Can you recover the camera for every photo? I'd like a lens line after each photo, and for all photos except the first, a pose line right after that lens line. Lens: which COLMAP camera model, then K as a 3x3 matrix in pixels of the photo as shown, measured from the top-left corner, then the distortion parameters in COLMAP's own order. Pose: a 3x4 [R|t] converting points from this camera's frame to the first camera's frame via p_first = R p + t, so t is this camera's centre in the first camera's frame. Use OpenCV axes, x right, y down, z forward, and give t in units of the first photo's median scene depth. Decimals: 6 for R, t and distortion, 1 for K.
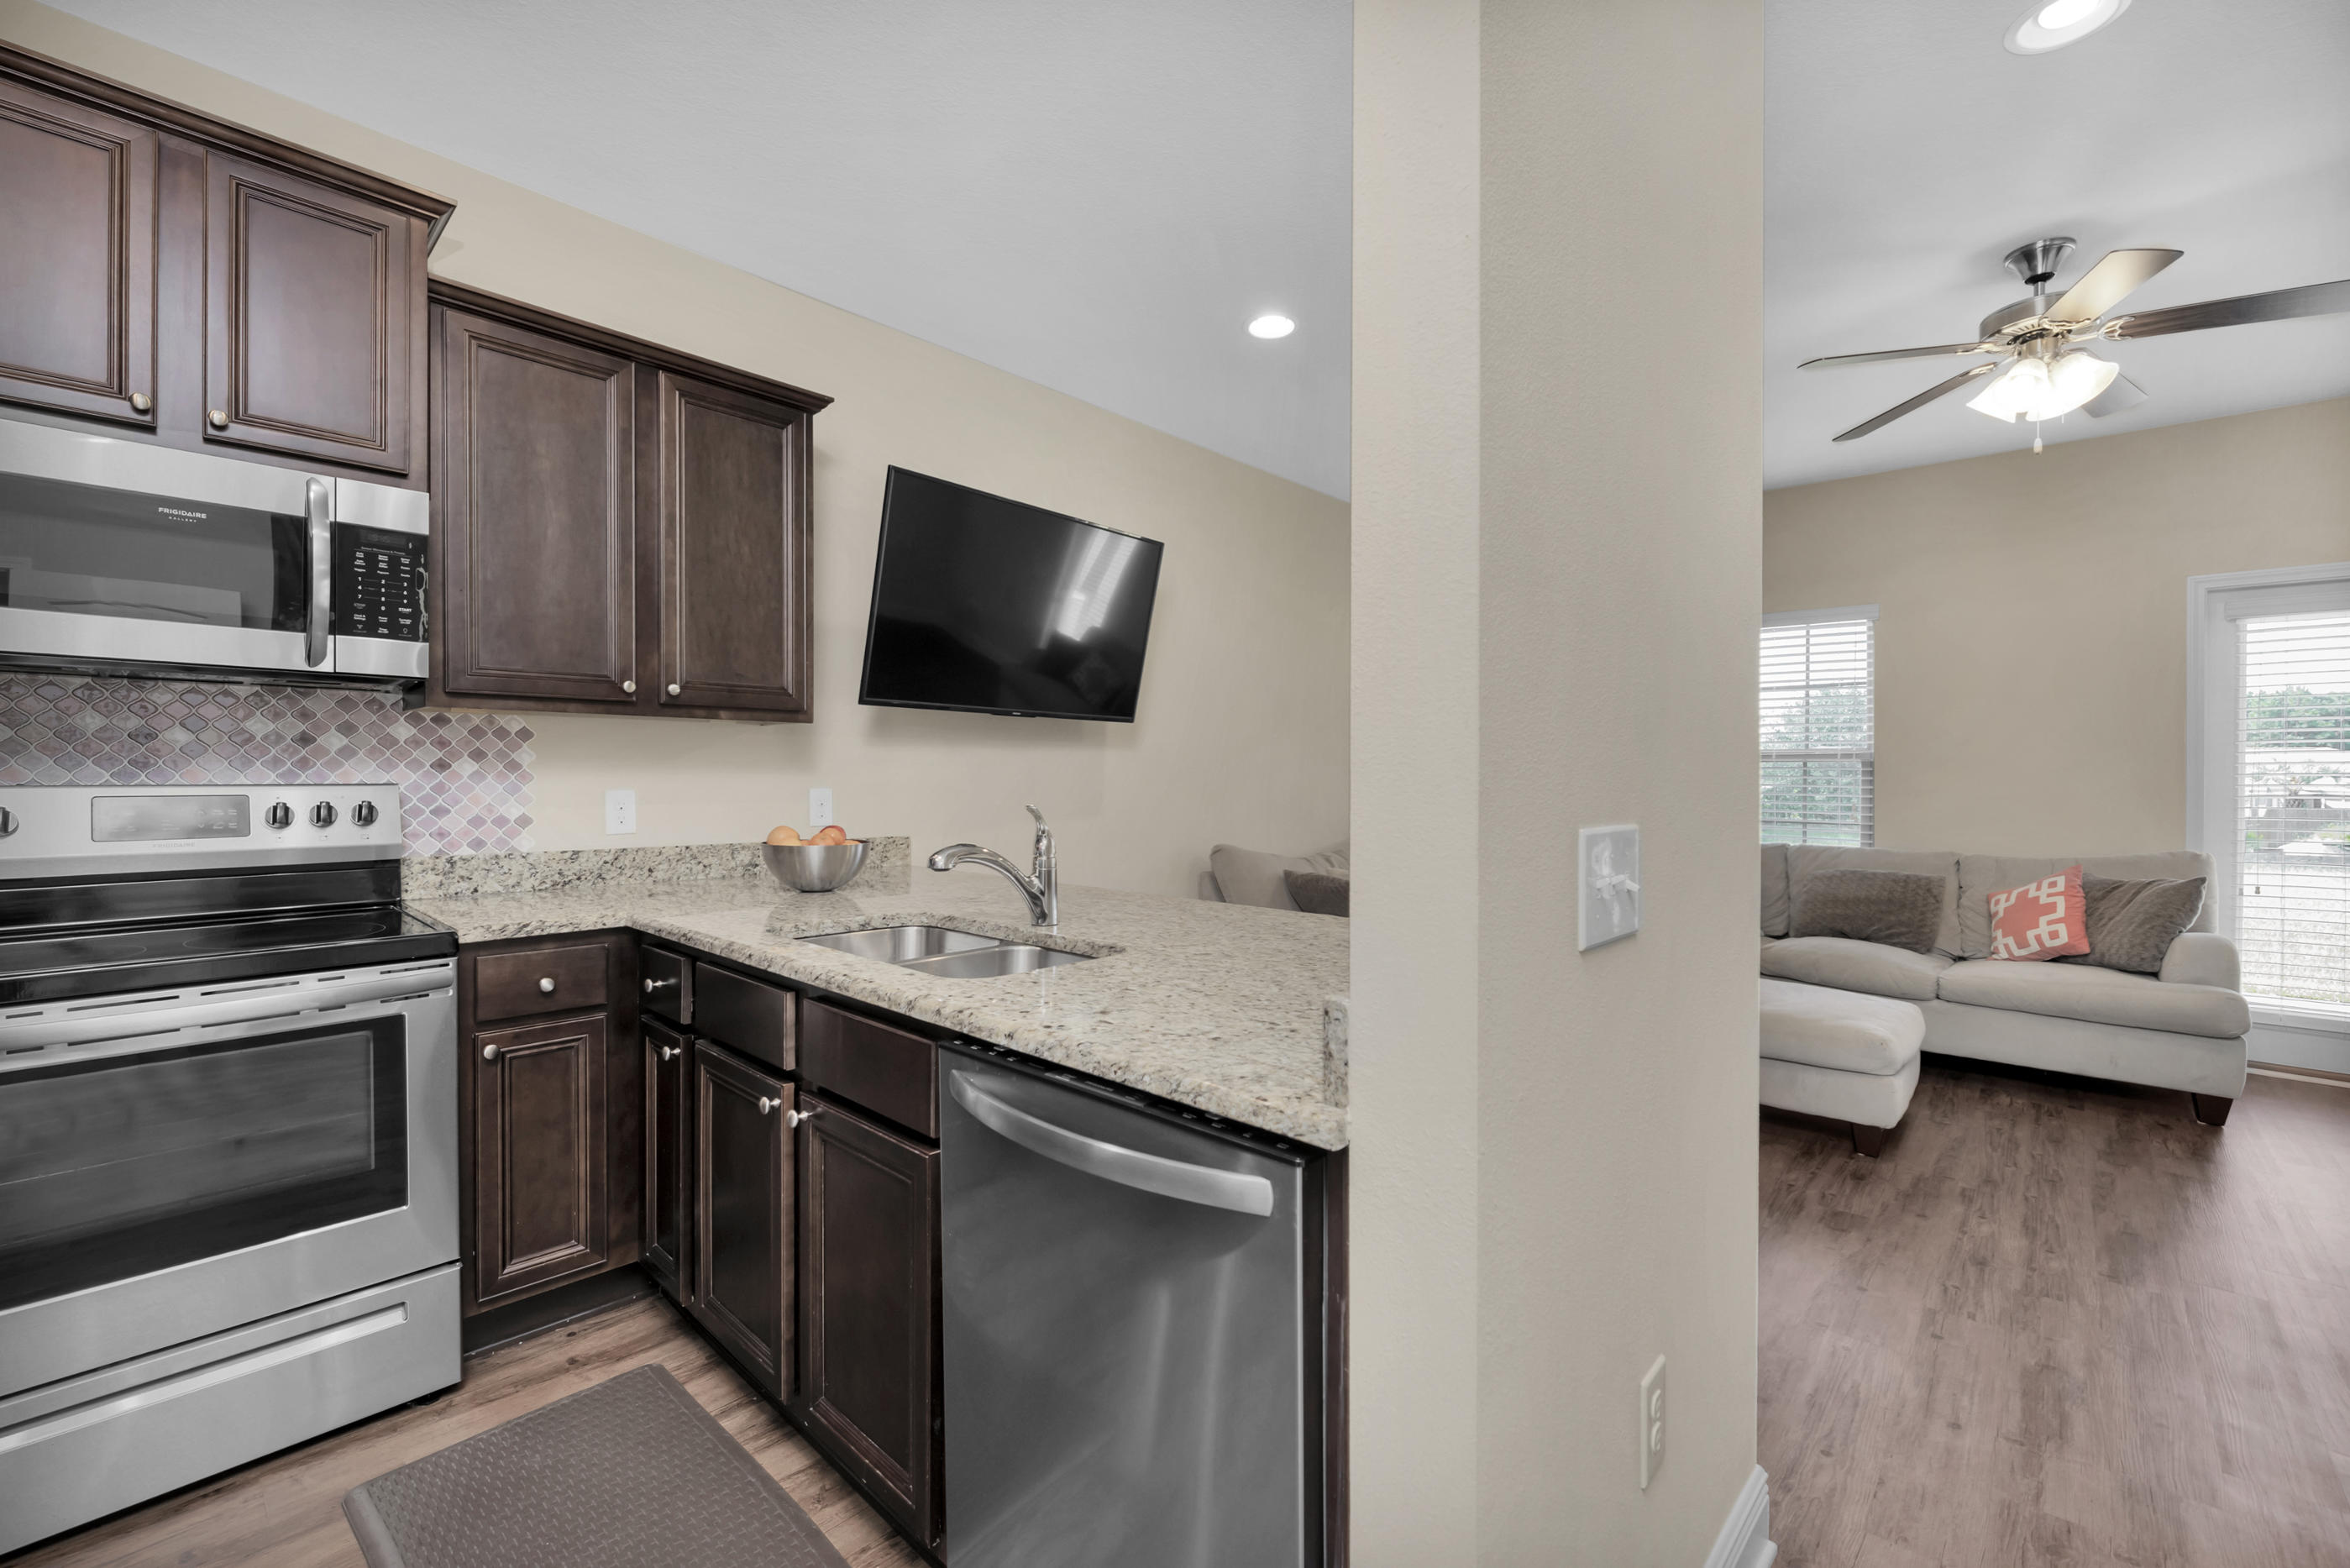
lens RADIAL K [[976.2, 0, 1180.4], [0, 976.2, 784.7], [0, 0, 1]] dist [0.002651, -0.005309]
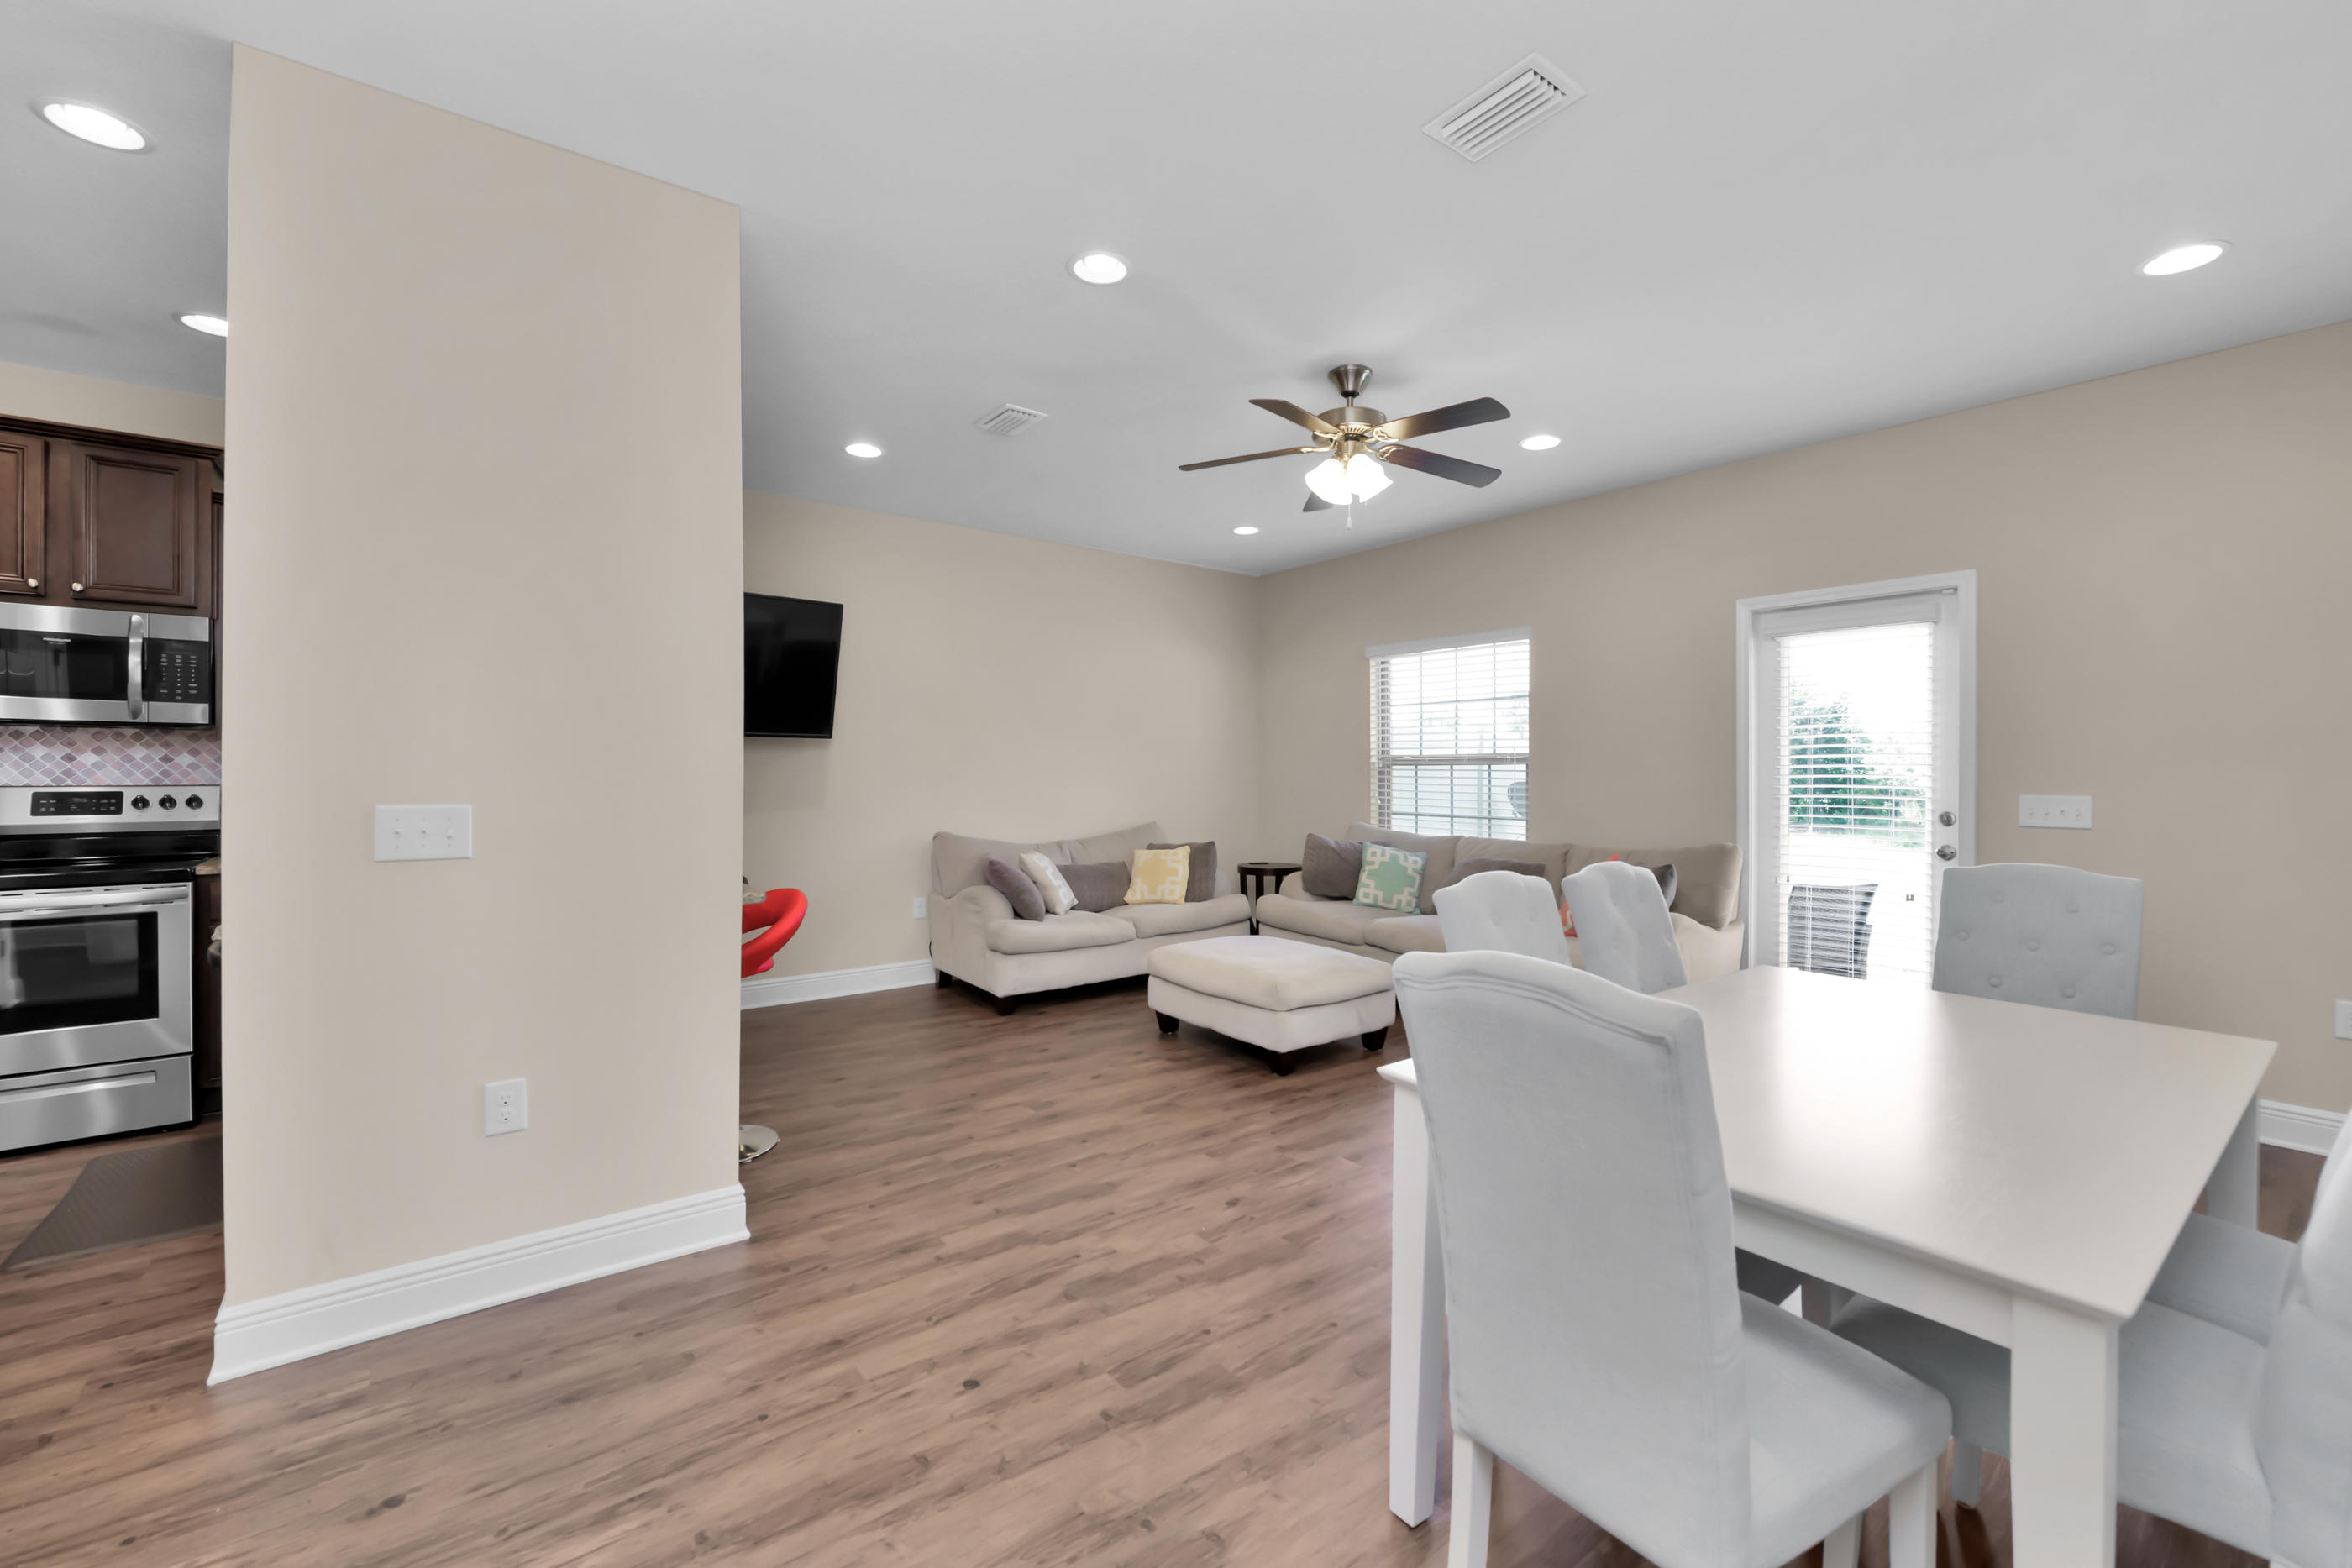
lens RADIAL K [[953.2, 0, 1193.0], [0, 953.2, 778.8], [0, 0, 1]] dist [0.002091, -0.002020]
pose [[0.987065, -0.000825, -0.160318, 1.202962], [-0.000098, 0.999983, -0.005746, -0.001385], [0.160320, 0.005688, 0.987049, -0.385463]]
